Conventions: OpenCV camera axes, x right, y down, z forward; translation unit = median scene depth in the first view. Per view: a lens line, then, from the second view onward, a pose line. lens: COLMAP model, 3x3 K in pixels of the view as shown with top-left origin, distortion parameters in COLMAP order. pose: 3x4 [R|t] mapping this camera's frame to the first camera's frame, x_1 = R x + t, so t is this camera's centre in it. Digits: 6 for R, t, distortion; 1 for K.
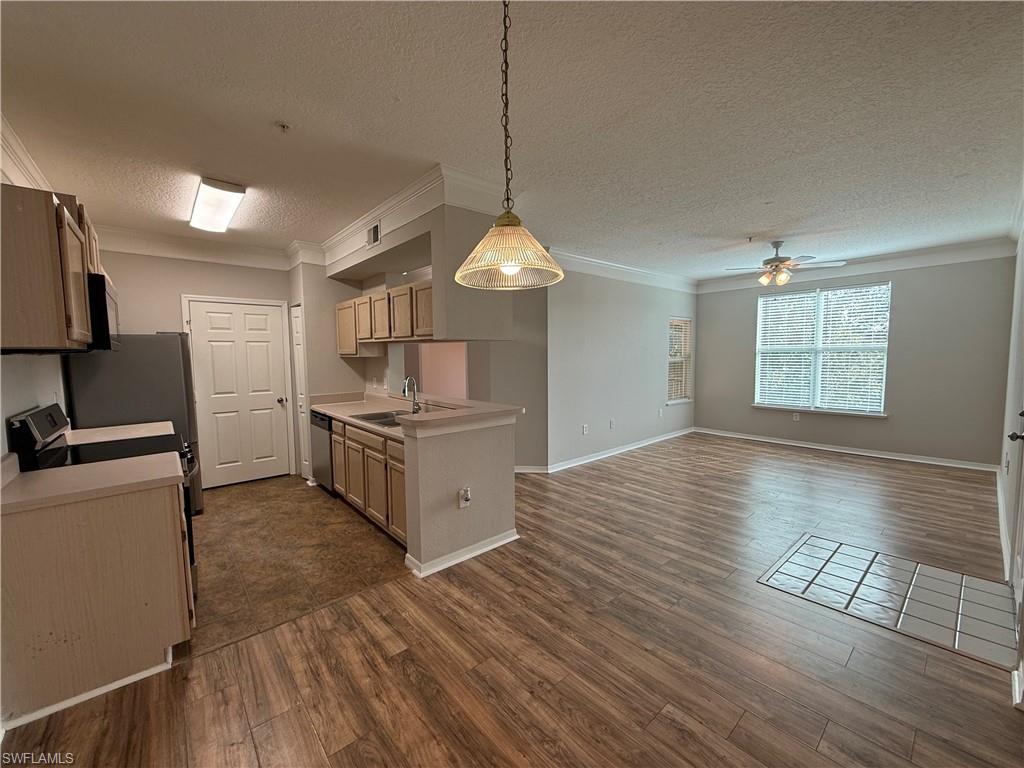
lens RADIAL K [[409.7, 0, 512.0], [0, 409.7, 384.0], [0, 0, 1]] dist [0.016745, -0.000128]
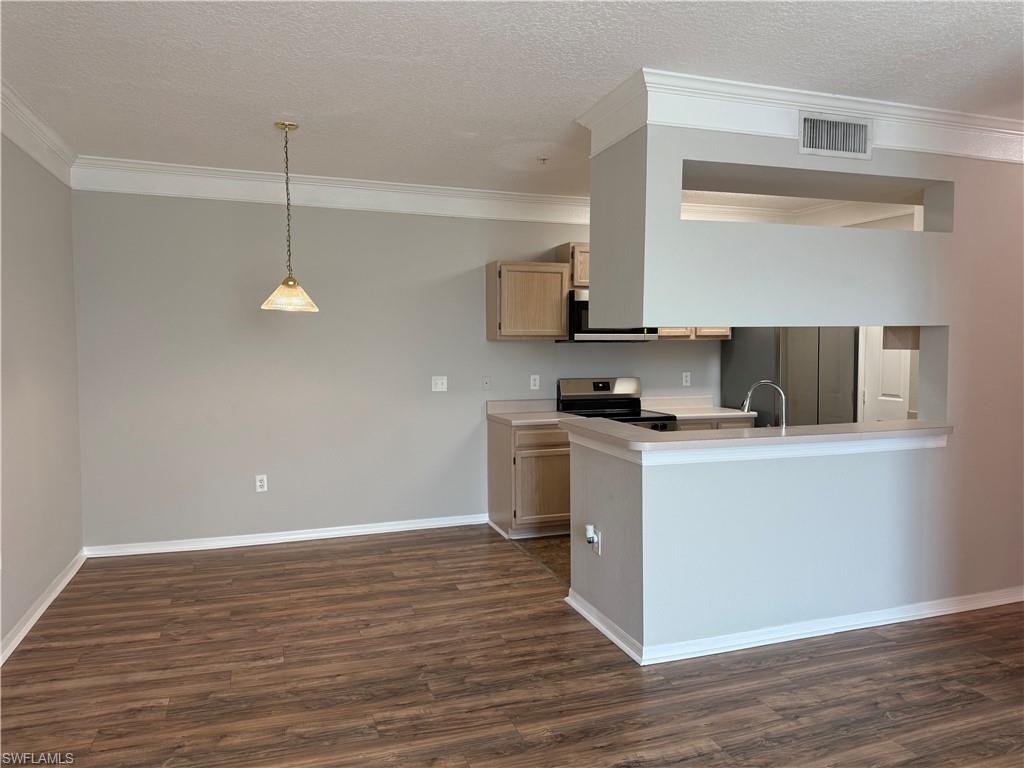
lens RADIAL K [[716.3, 0, 512.0], [0, 716.3, 384.0], [0, 0, 1]] dist [0.086765, -0.119071]
pose [[-0.366350, 0.068901, -0.927922, 0.775226], [-0.065432, 0.992878, 0.099557, -0.086004], [0.928173, 0.097188, -0.359233, 0.889294]]
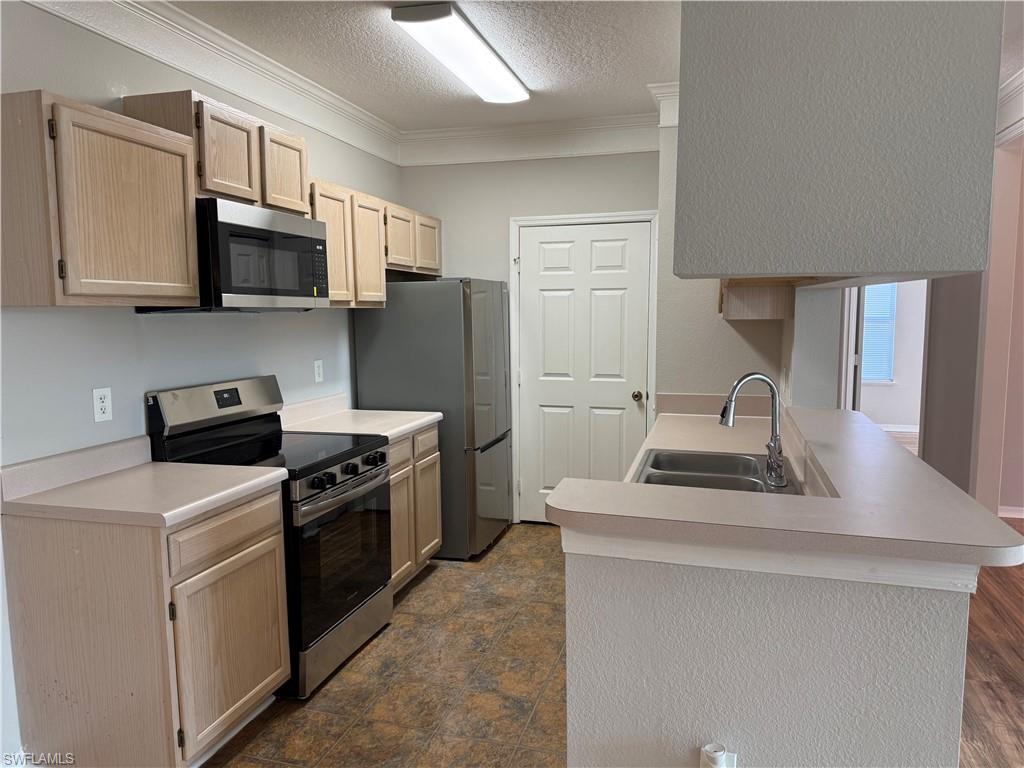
lens RADIAL K [[716.3, 0, 512.0], [0, 716.3, 384.0], [0, 0, 1]] dist [0.086765, -0.119071]
pose [[0.537873, 0.095722, -0.837574, 0.162573], [-0.065341, 0.995278, 0.071785, -0.037331], [0.840490, 0.016117, 0.541587, 0.384036]]
